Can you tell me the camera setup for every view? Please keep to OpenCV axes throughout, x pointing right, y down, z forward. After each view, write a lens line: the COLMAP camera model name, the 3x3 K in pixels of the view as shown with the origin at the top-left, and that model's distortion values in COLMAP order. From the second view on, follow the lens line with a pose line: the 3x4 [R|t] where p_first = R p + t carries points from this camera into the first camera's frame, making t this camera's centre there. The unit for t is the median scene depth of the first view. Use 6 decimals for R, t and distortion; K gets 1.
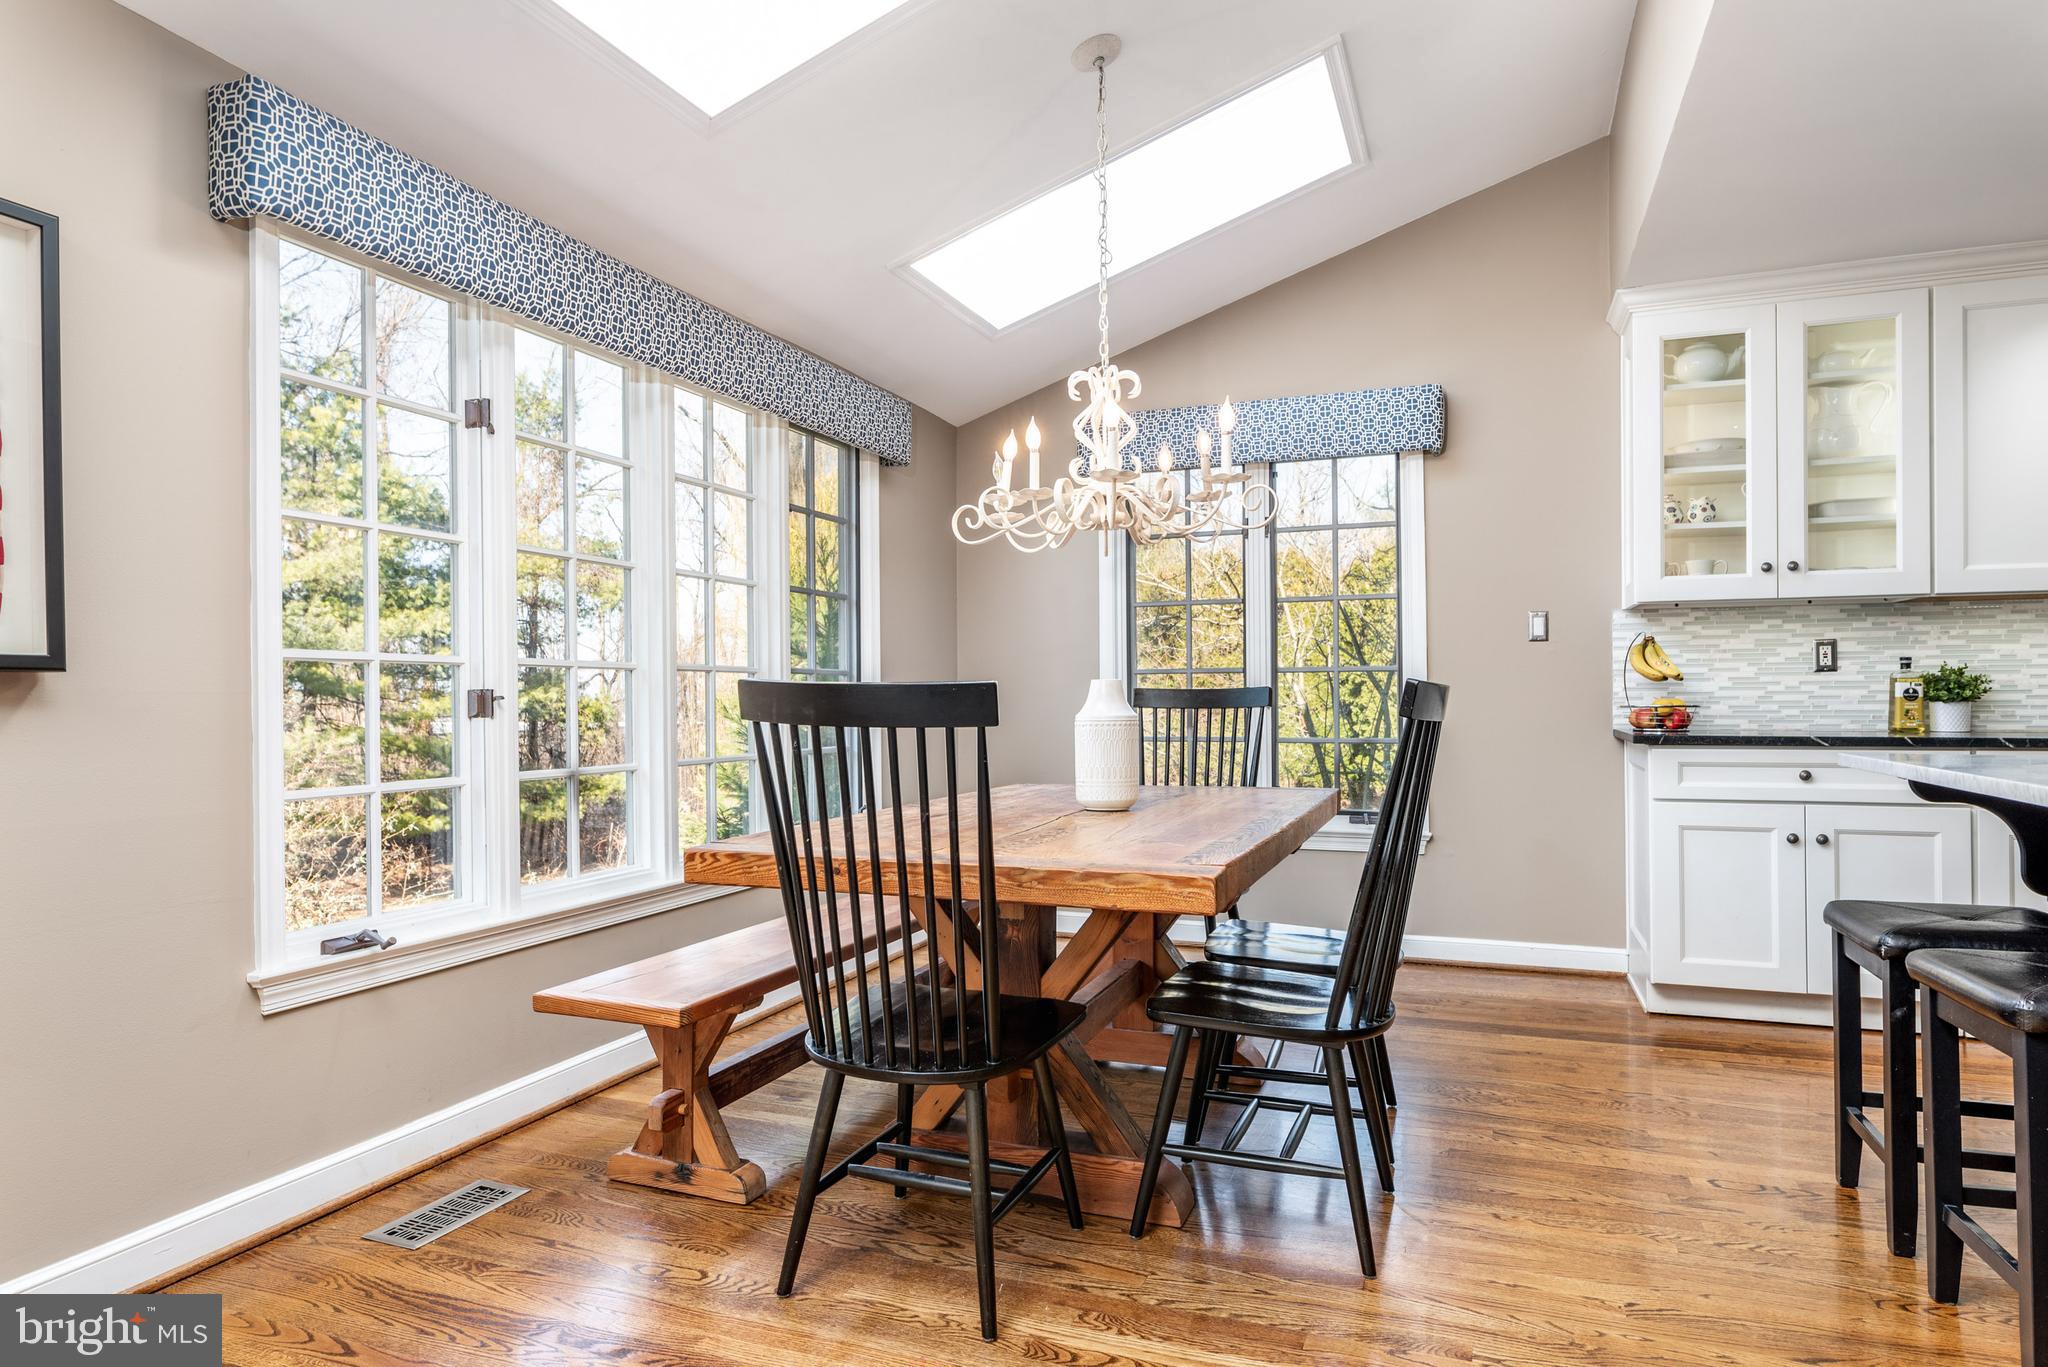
lens RADIAL K [[1185.8, 0, 1006.3], [0, 1185.8, 688.0], [0, 0, 1]] dist [0.002311, -0.002428]
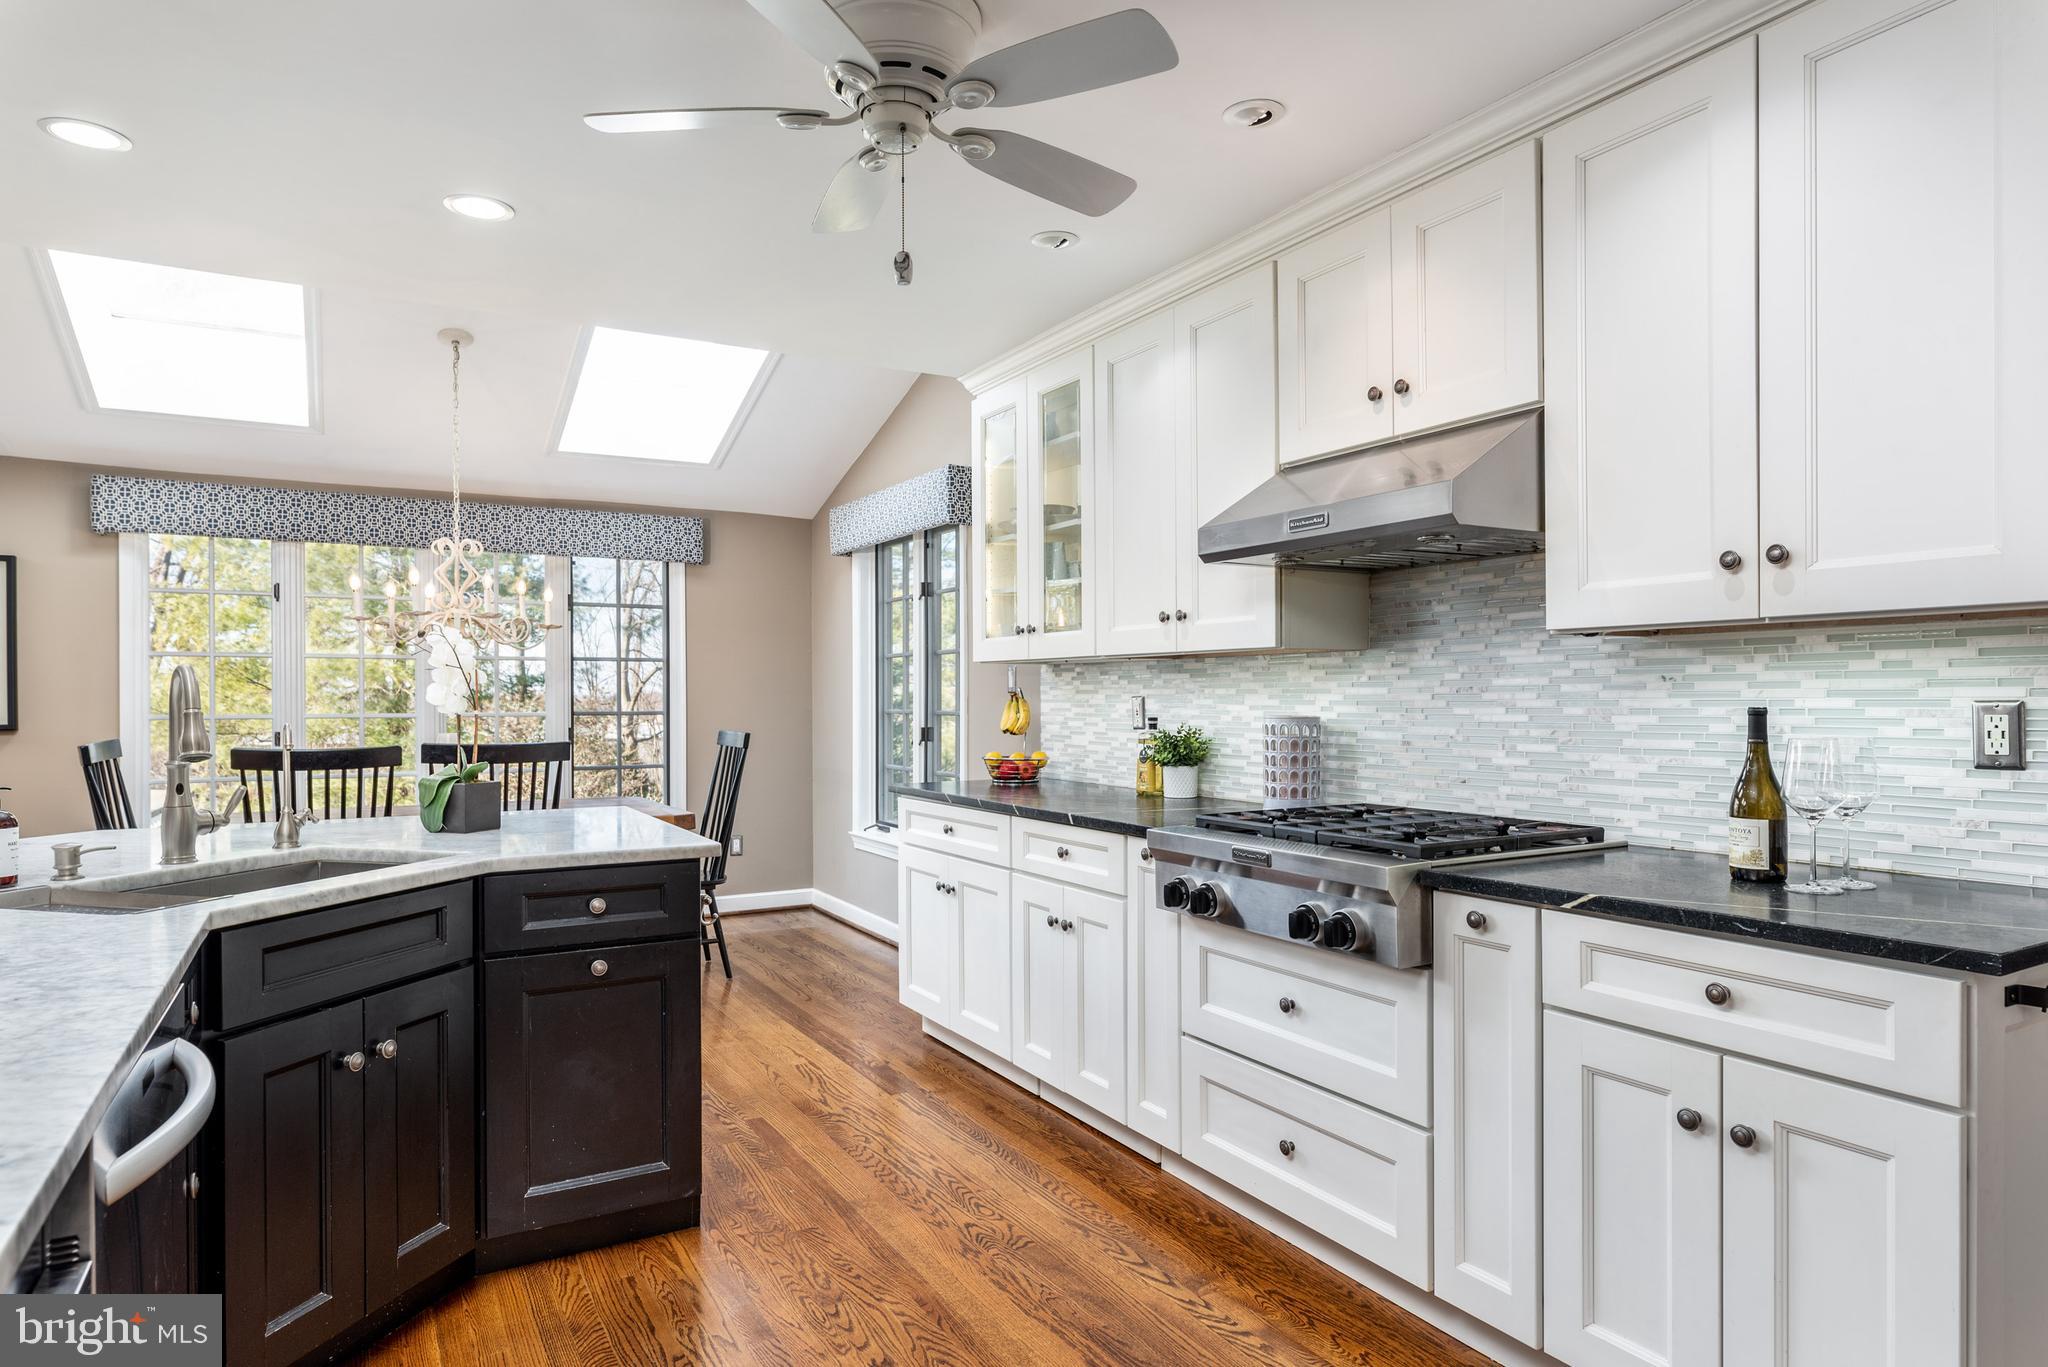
lens RADIAL K [[1185.8, 0, 1017.3], [0, 1185.8, 694.0], [0, 0, 1]] dist [0.002311, -0.002428]
pose [[0.780095, 0.001855, -0.625659, 1.249853], [0.003926, 0.999961, 0.007860, -0.052050], [0.625649, -0.008588, 0.780057, 0.173031]]
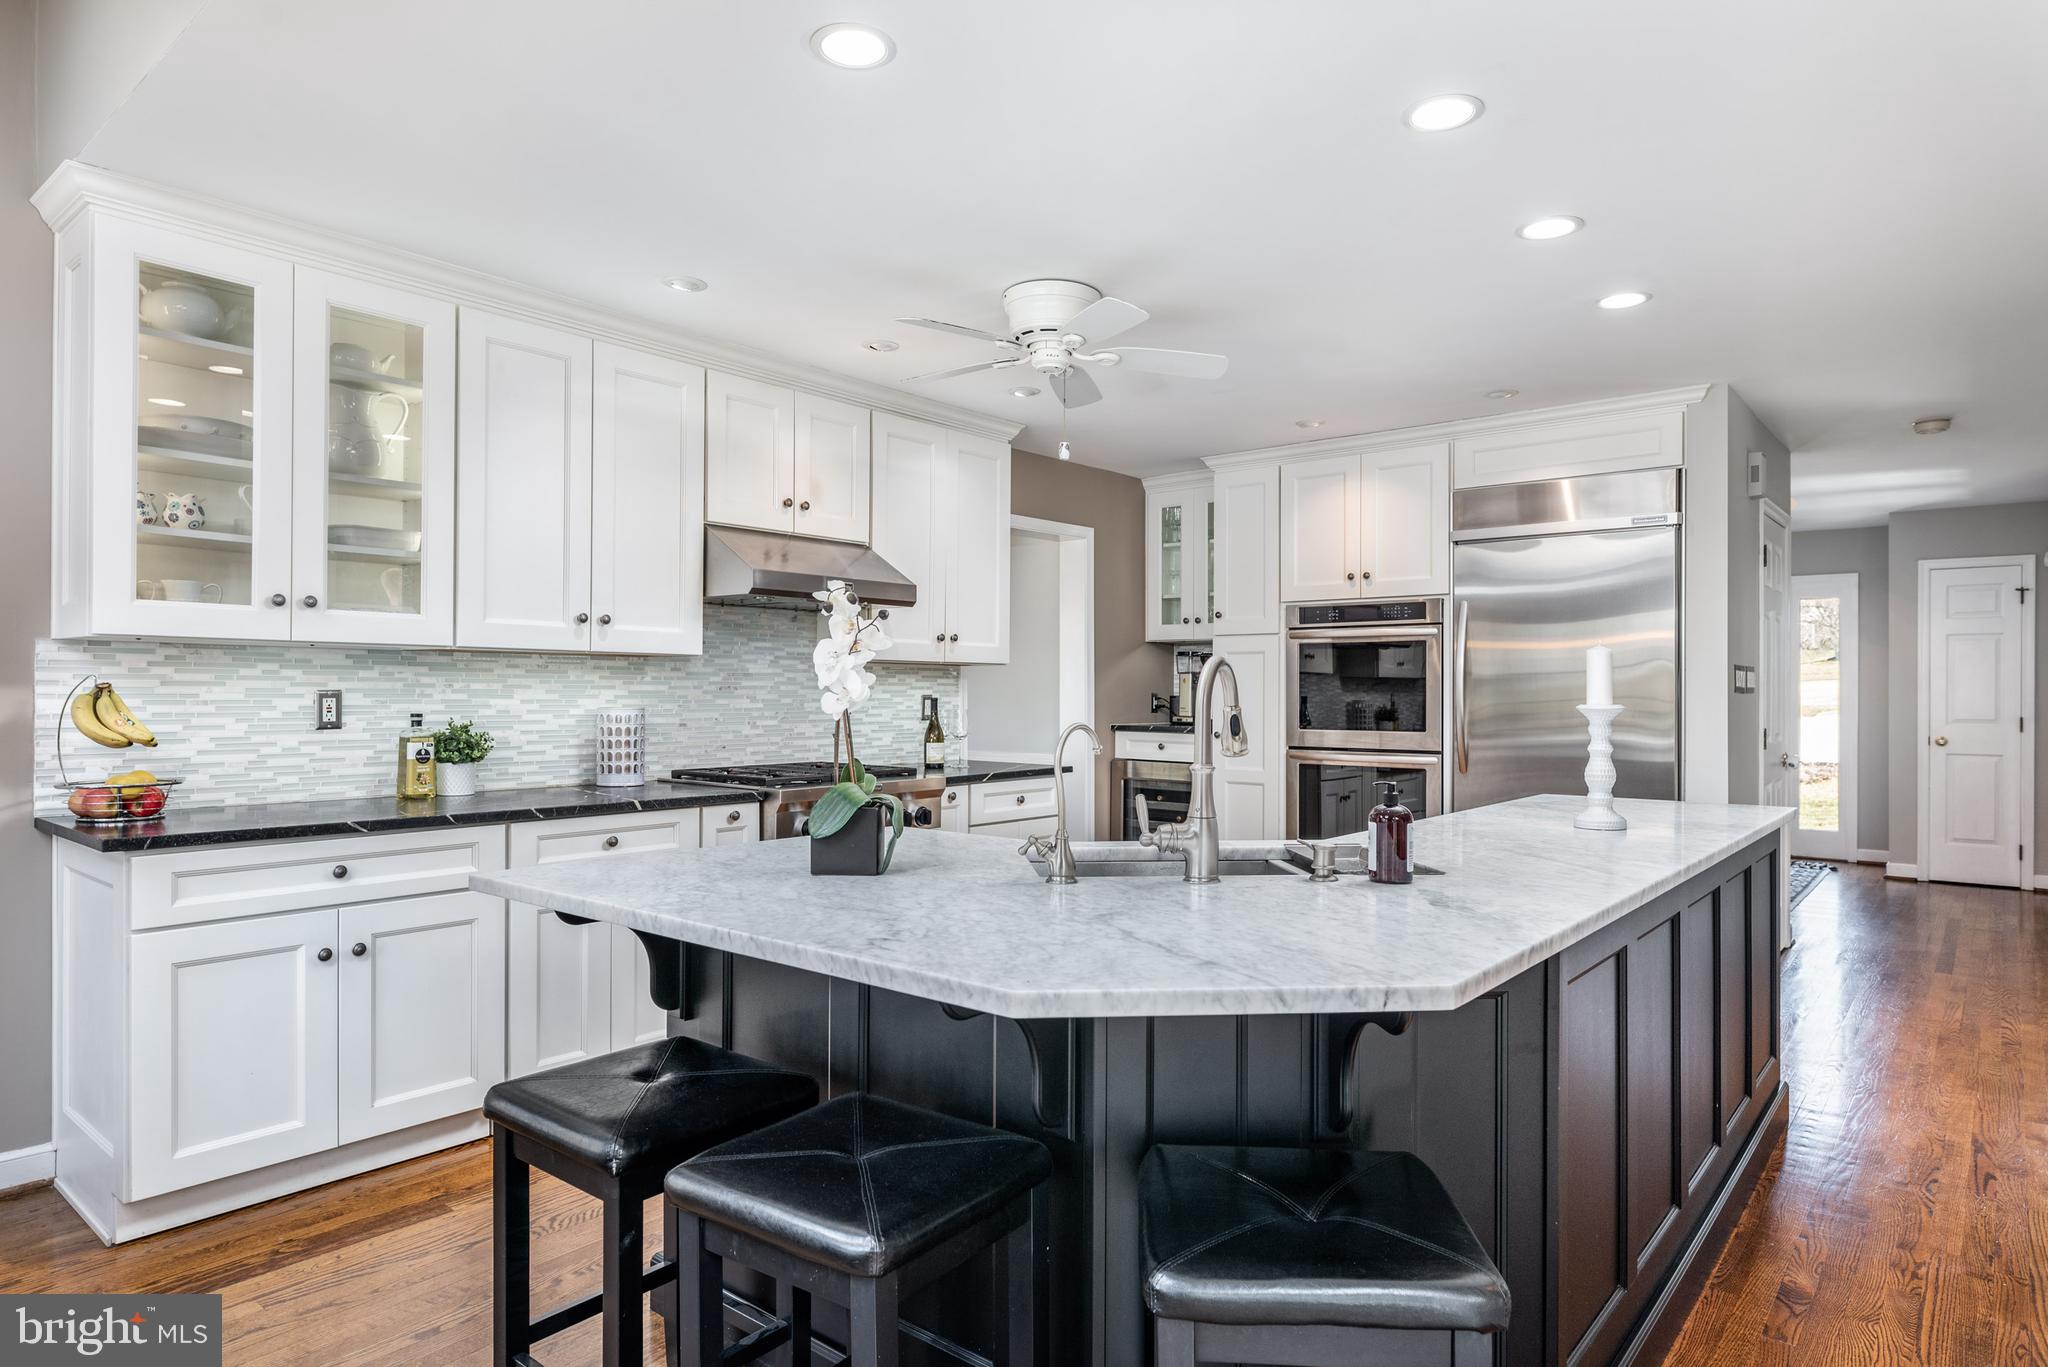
lens RADIAL K [[1185.8, 0, 1024.1], [0, 1185.8, 692.3], [0, 0, 1]] dist [0.002311, -0.002428]
pose [[0.312336, 0.007233, 0.949944, 0.055629], [-0.014041, 0.999897, -0.002997, -0.044664], [-0.949868, -0.012402, 0.312405, 0.285352]]
